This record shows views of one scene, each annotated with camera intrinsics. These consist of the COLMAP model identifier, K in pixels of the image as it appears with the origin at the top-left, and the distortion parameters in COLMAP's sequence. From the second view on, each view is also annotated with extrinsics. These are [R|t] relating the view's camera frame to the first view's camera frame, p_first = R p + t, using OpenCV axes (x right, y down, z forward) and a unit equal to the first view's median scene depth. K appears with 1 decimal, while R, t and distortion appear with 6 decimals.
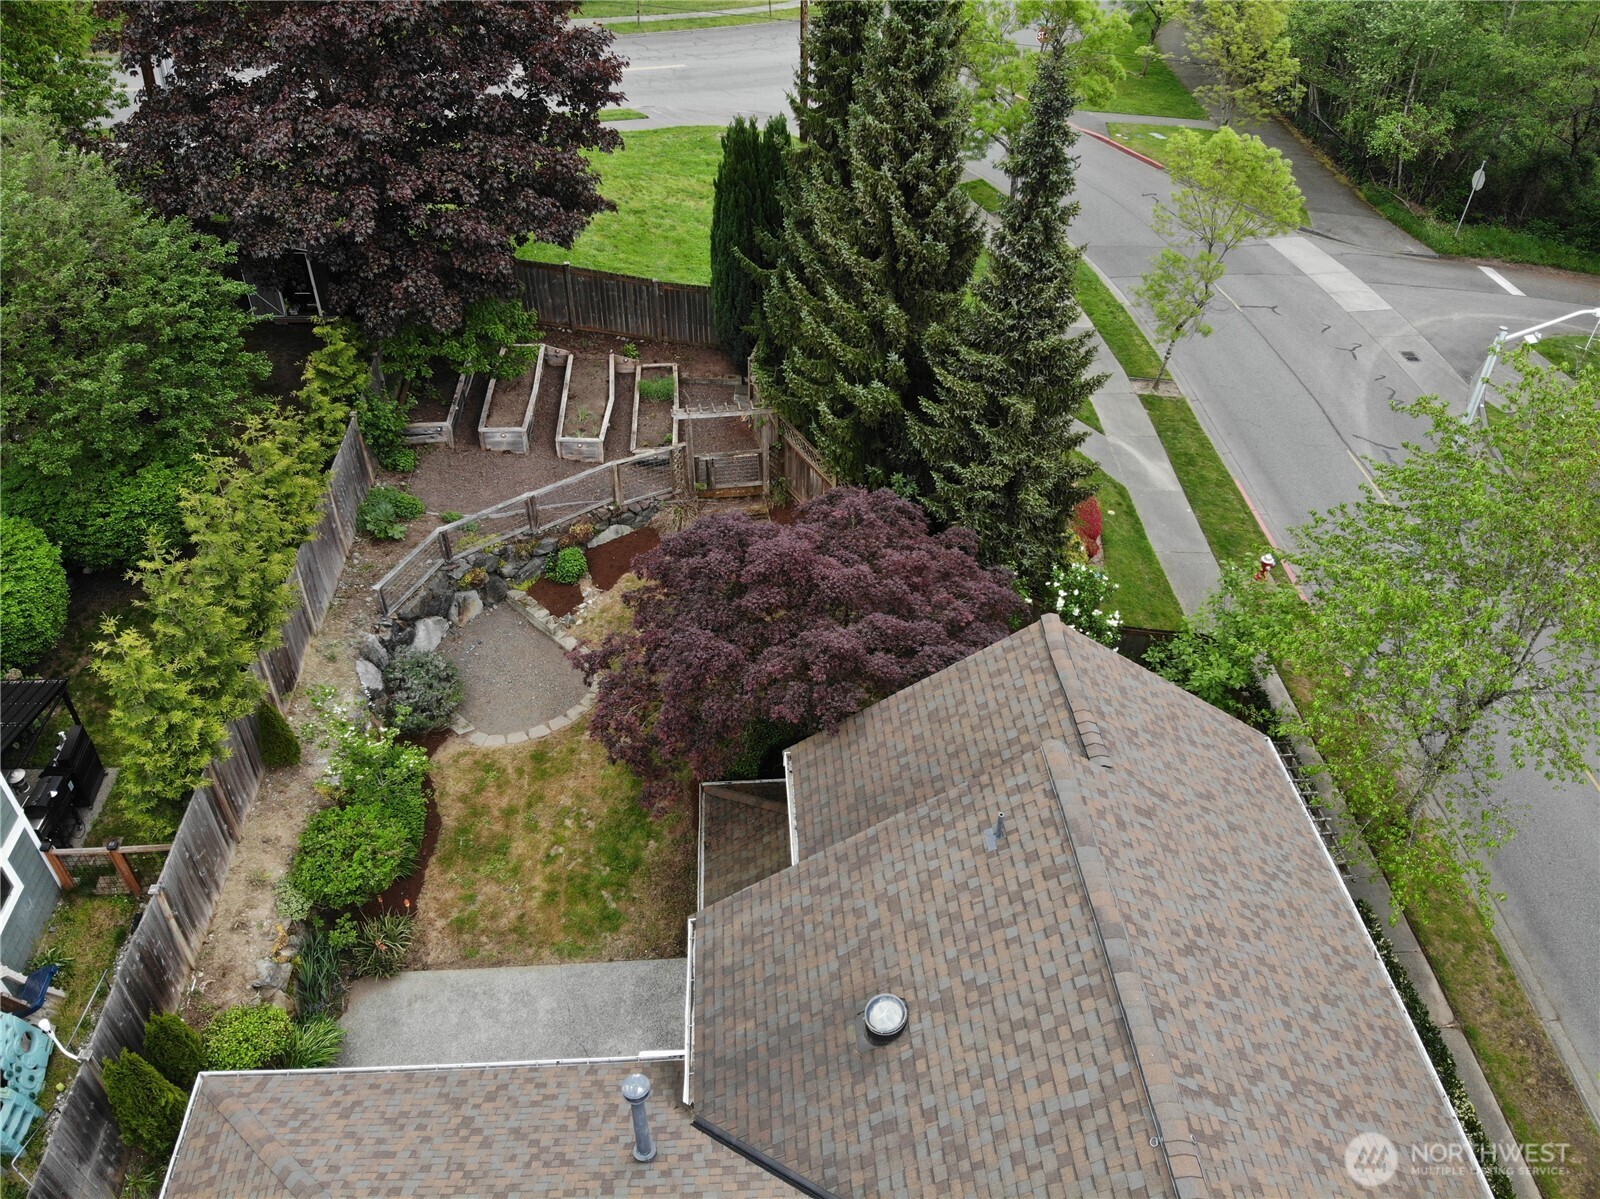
lens RADIAL K [[1222.9, 0, 825.7], [0, 1222.9, 501.9], [0, 0, 1]] dist [0.077127, -0.216633]
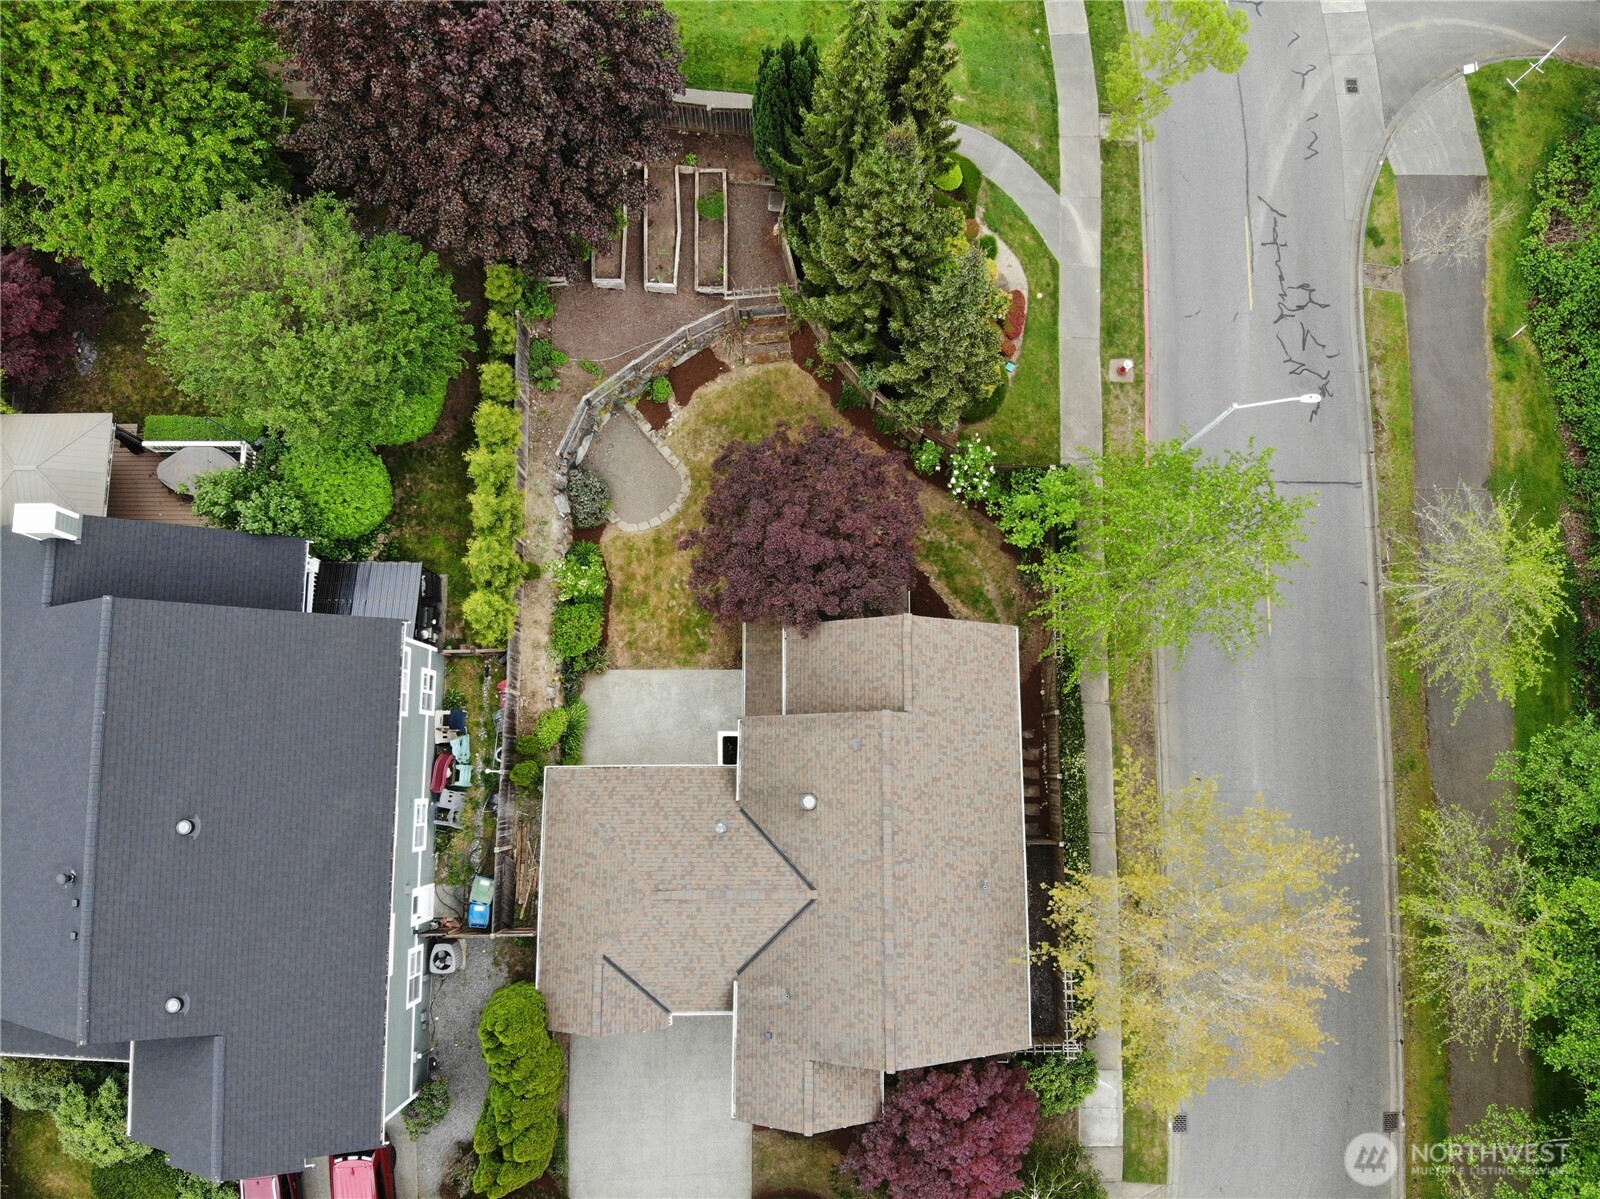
lens RADIAL K [[1274.2, 0, 813.2], [0, 1274.2, 578.9], [0, 0, 1]] dist [0.072223, -0.240090]
pose [[0.997219, 0.066383, -0.033873, 0.061959], [-0.023466, 0.711078, 0.702722, -0.986029], [0.070735, -0.699973, 0.710658, -0.344117]]
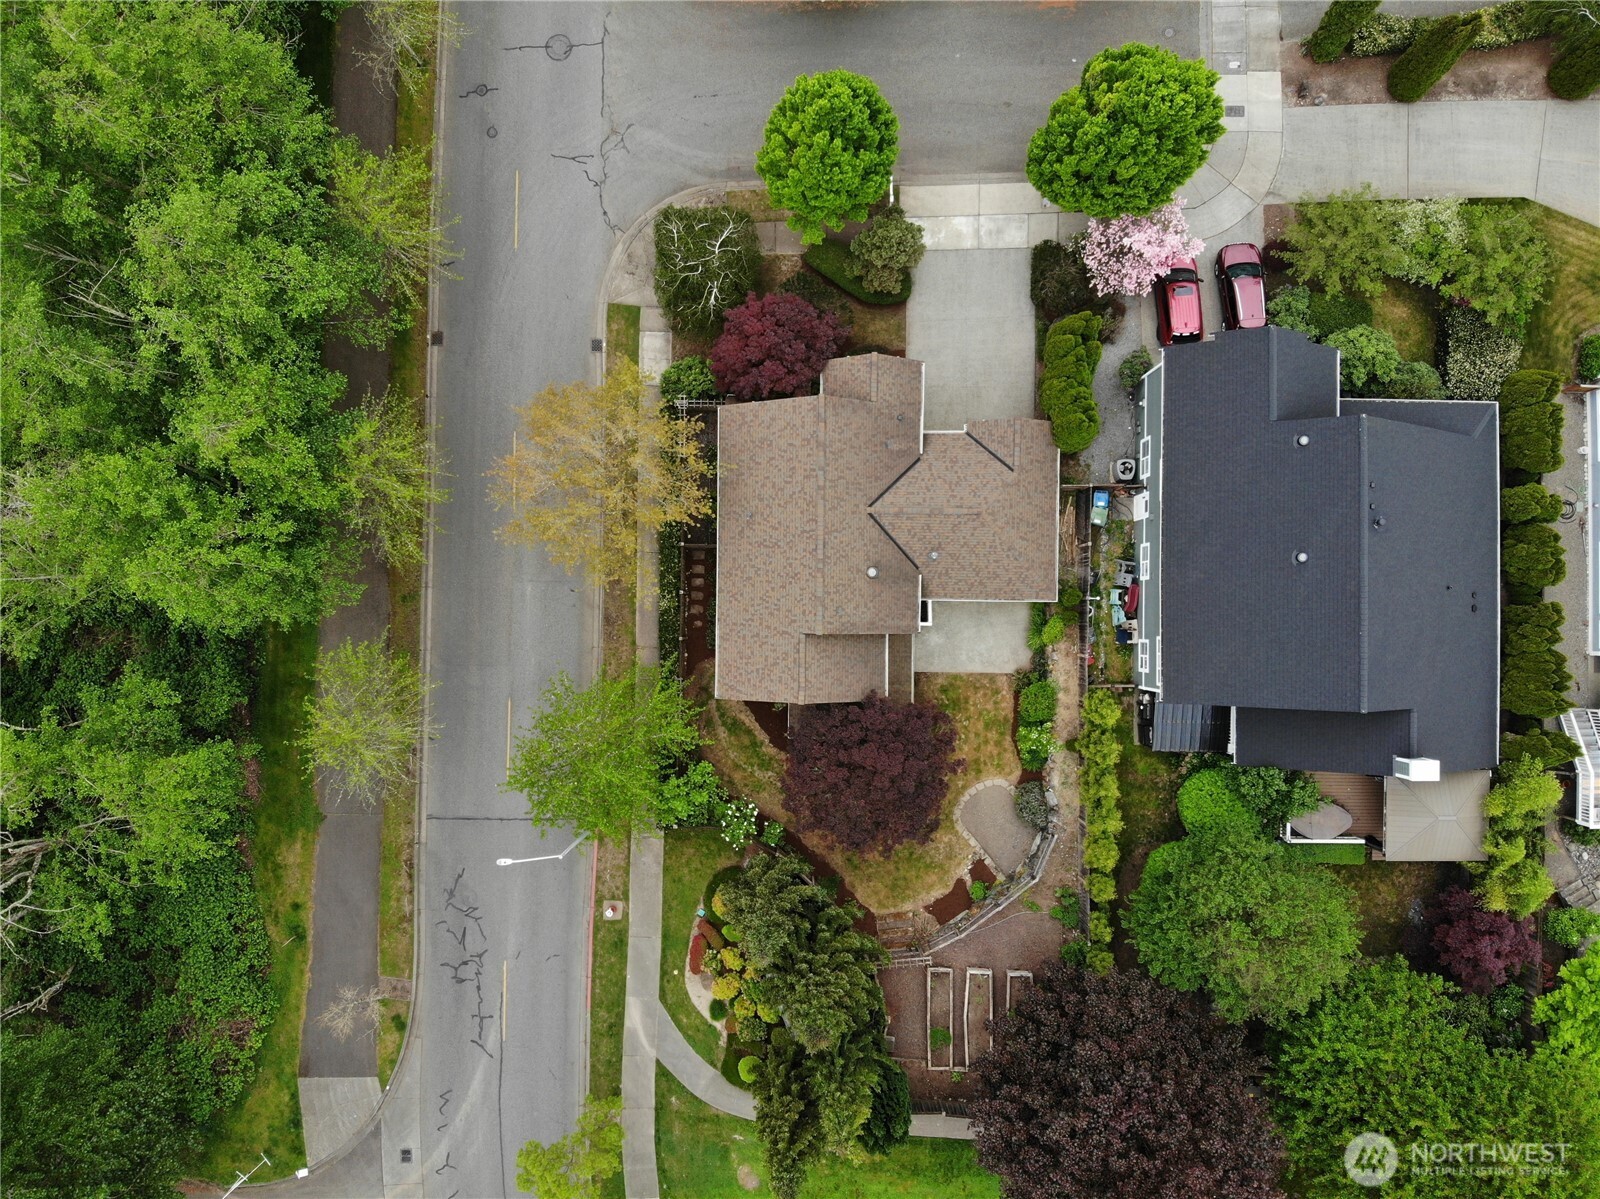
lens RADIAL K [[1274.2, 0, 813.2], [0, 1274.2, 578.9], [0, 0, 1]] dist [0.072223, -0.240090]
pose [[-0.995734, -0.083455, -0.039367, 0.200670], [0.014378, -0.561743, 0.827187, -1.498435], [-0.091147, 0.823092, 0.560547, -0.628570]]
